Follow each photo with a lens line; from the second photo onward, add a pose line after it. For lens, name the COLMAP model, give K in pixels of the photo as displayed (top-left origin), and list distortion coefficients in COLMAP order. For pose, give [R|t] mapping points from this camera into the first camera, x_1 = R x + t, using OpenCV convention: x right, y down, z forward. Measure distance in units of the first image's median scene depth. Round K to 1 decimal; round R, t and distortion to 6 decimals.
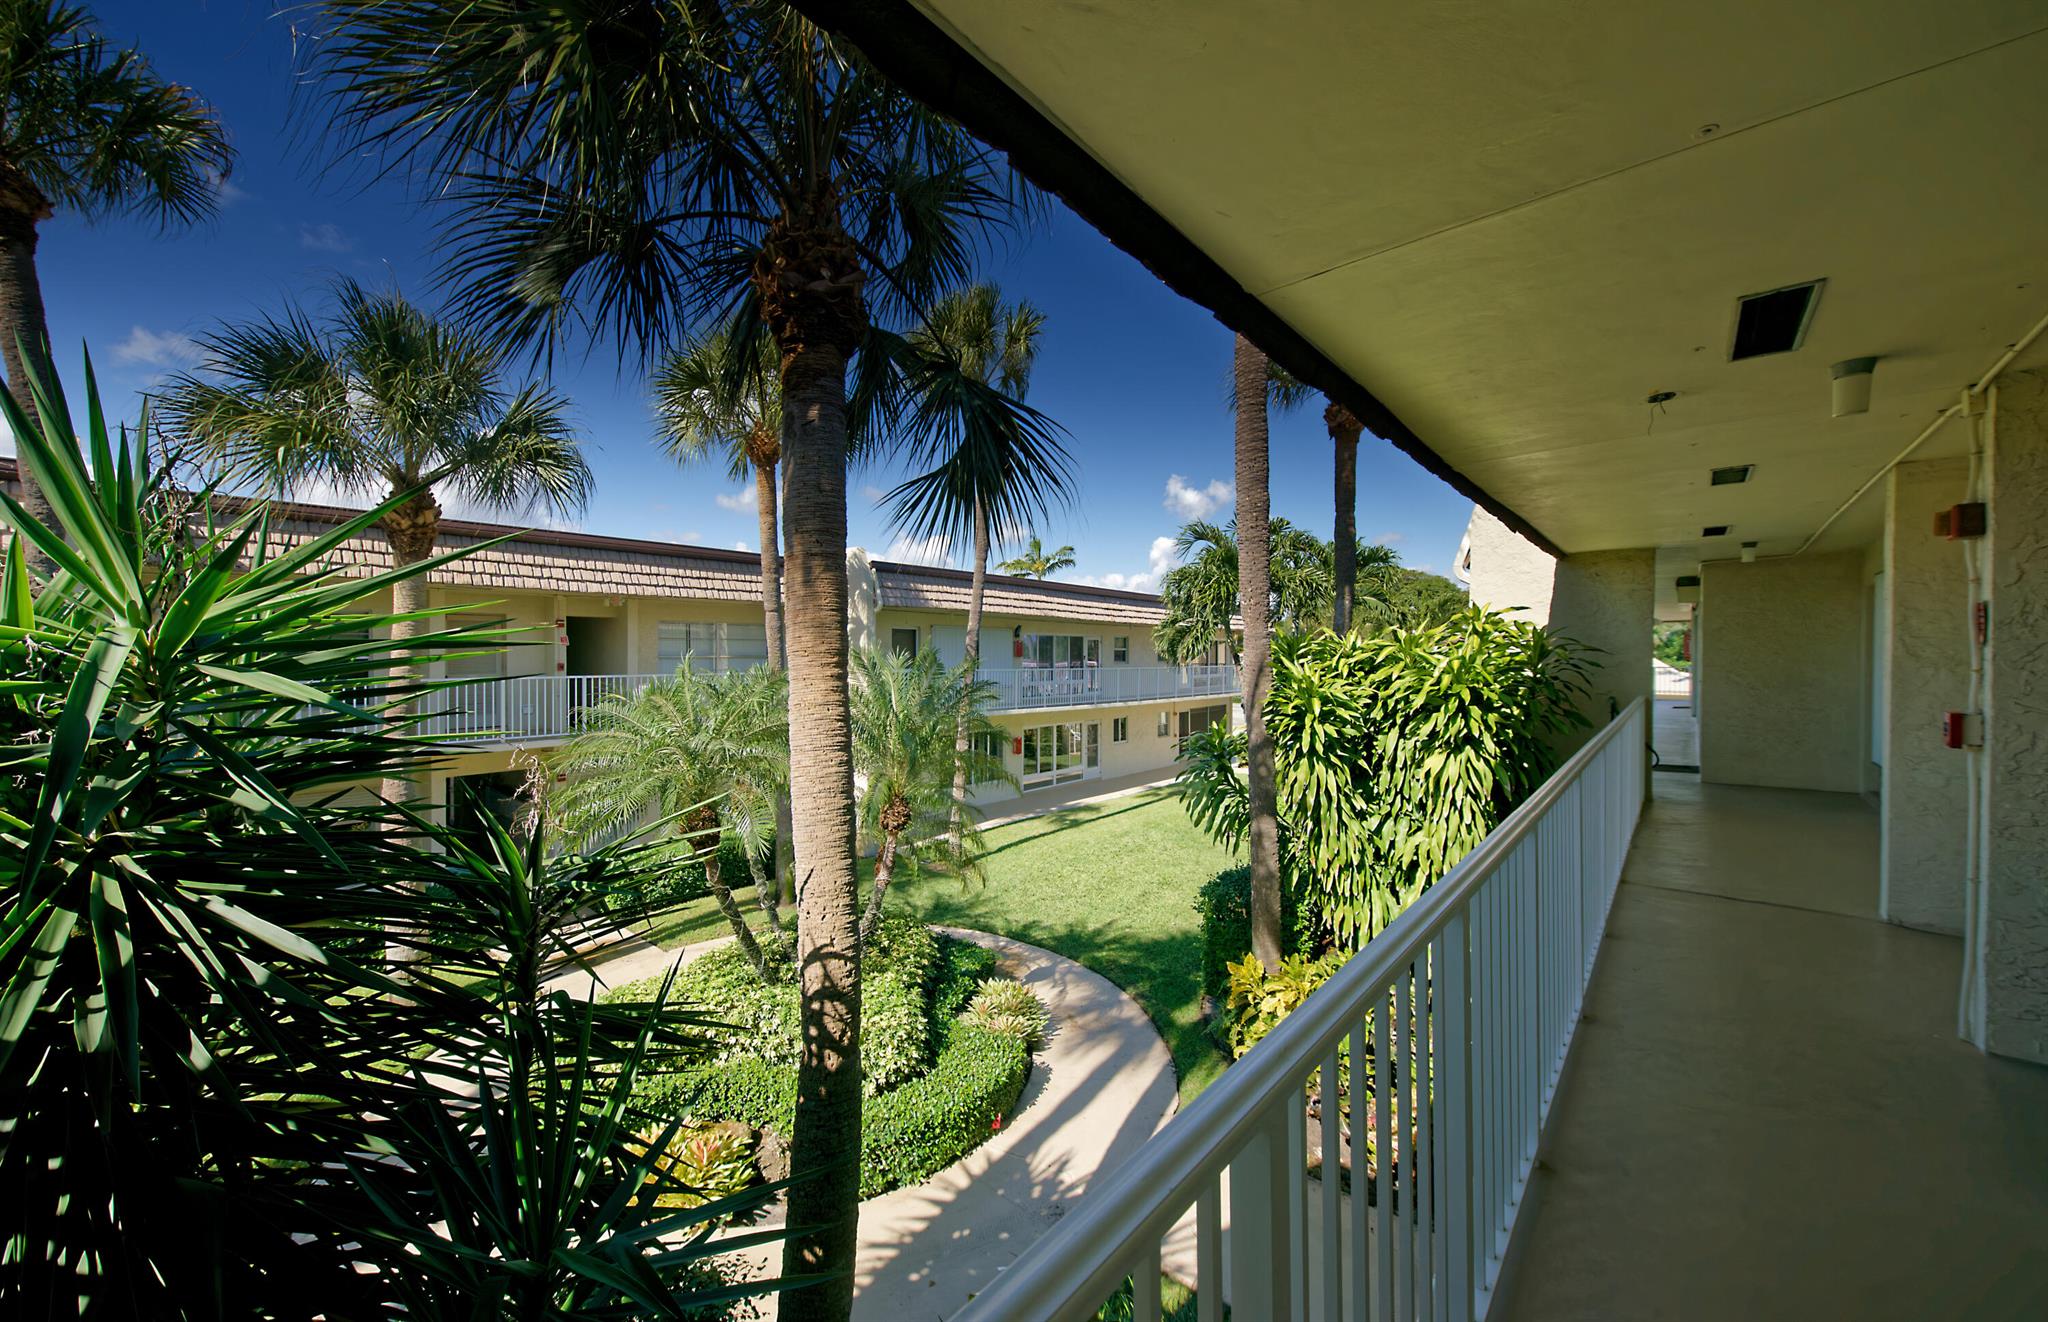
lens RADIAL K [[790.0, 0, 1024.0], [0, 790.0, 661.0], [0, 0, 1]] dist [-0.000211, -0.000017]
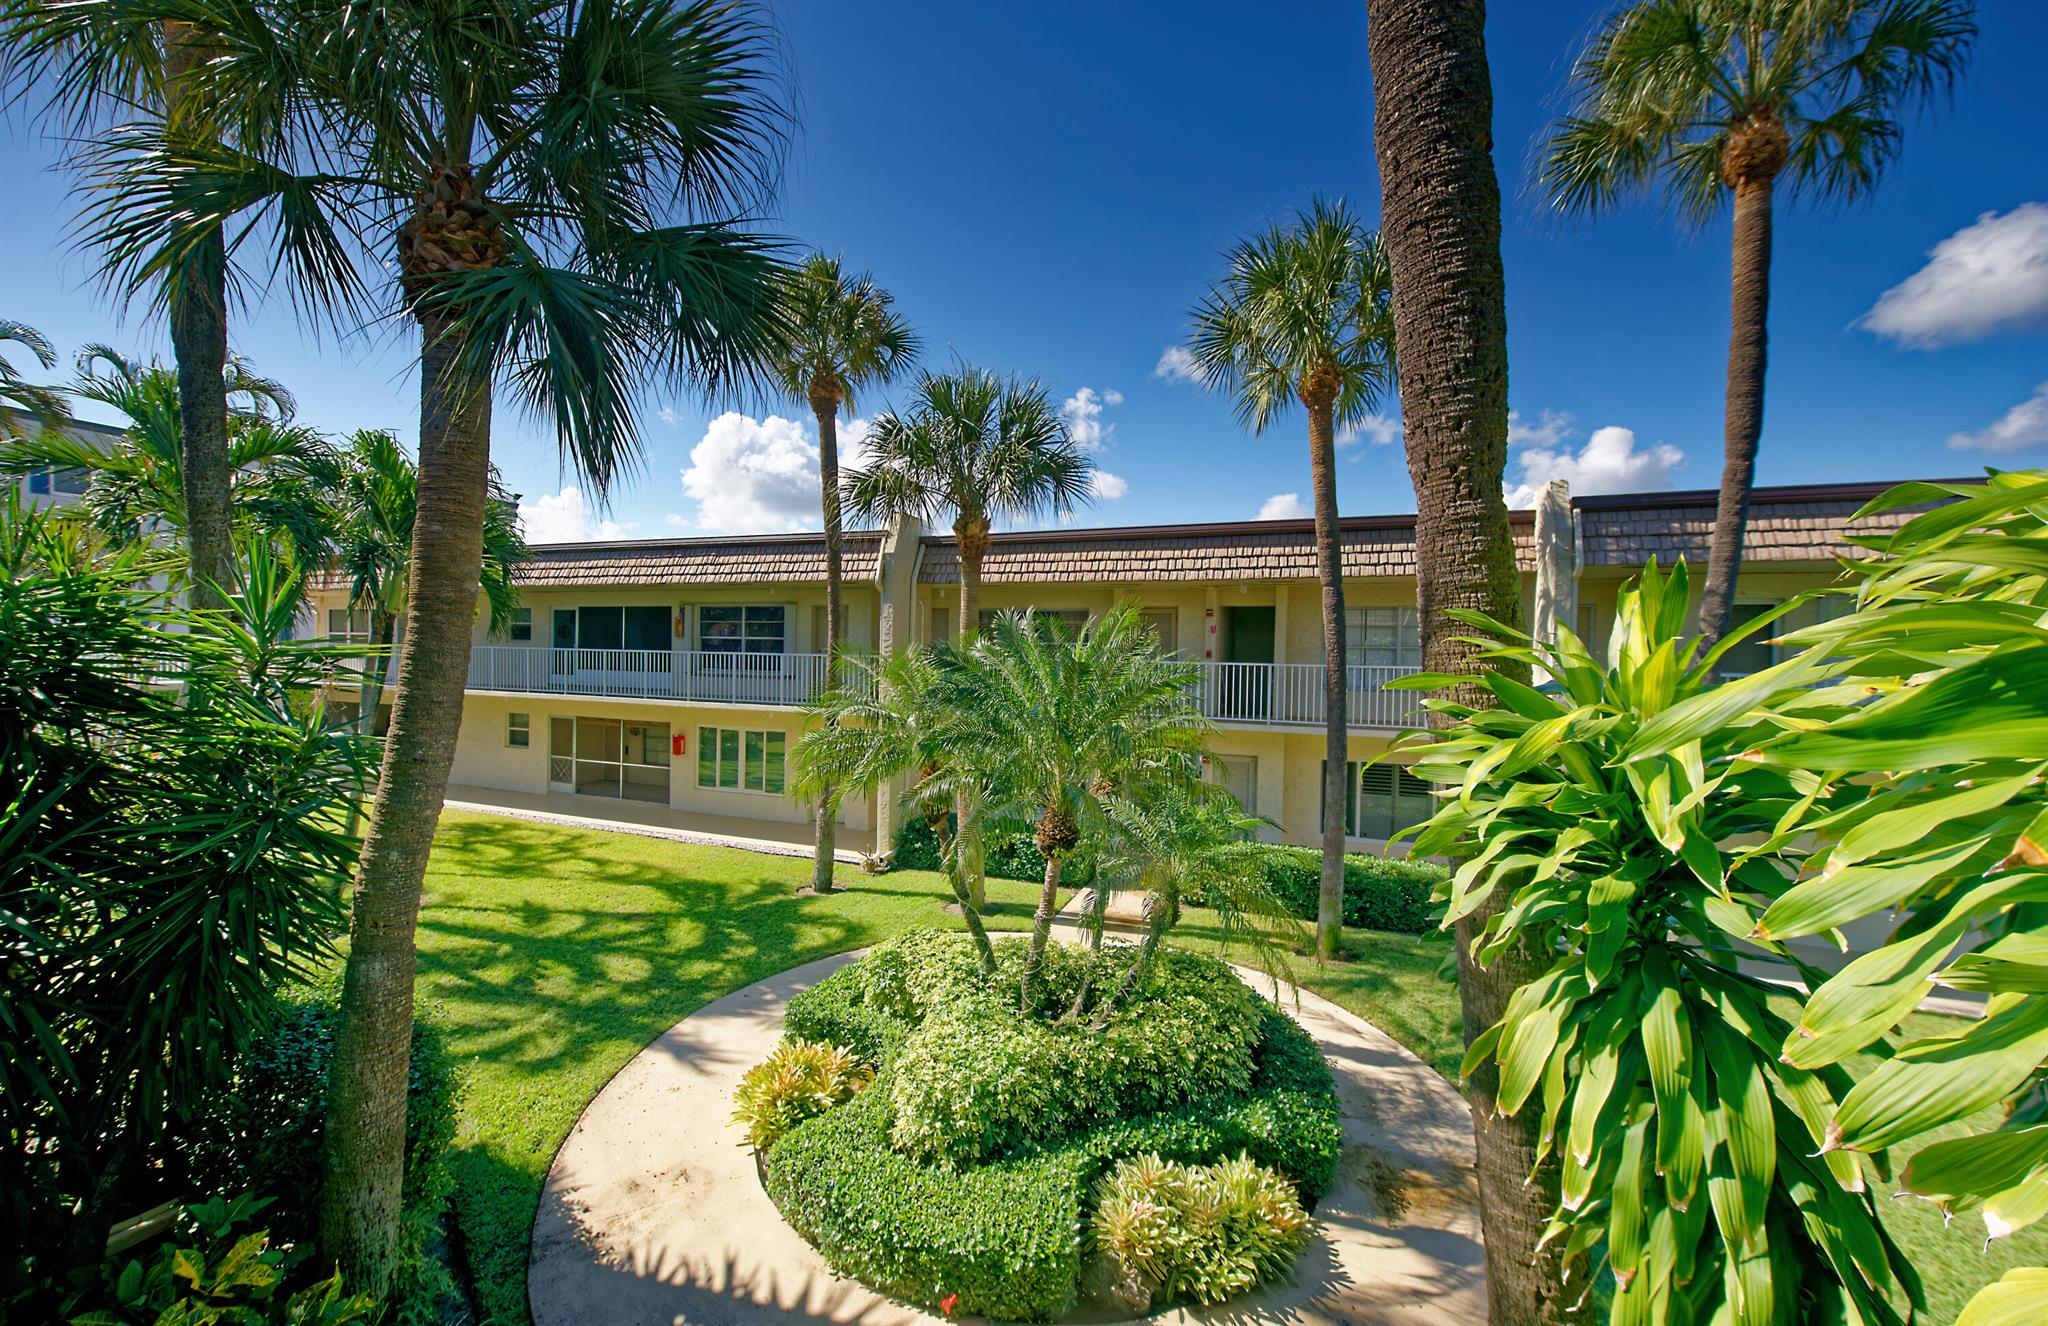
lens RADIAL K [[790.0, 0, 1024.0], [0, 790.0, 663.0], [0, 0, 1]] dist [-0.000211, -0.000017]
pose [[0.317548, 0.024878, -0.947916, 0.352540], [-0.017472, 0.999640, 0.020382, 0.003310], [0.948081, 0.010090, 0.317868, 0.464267]]
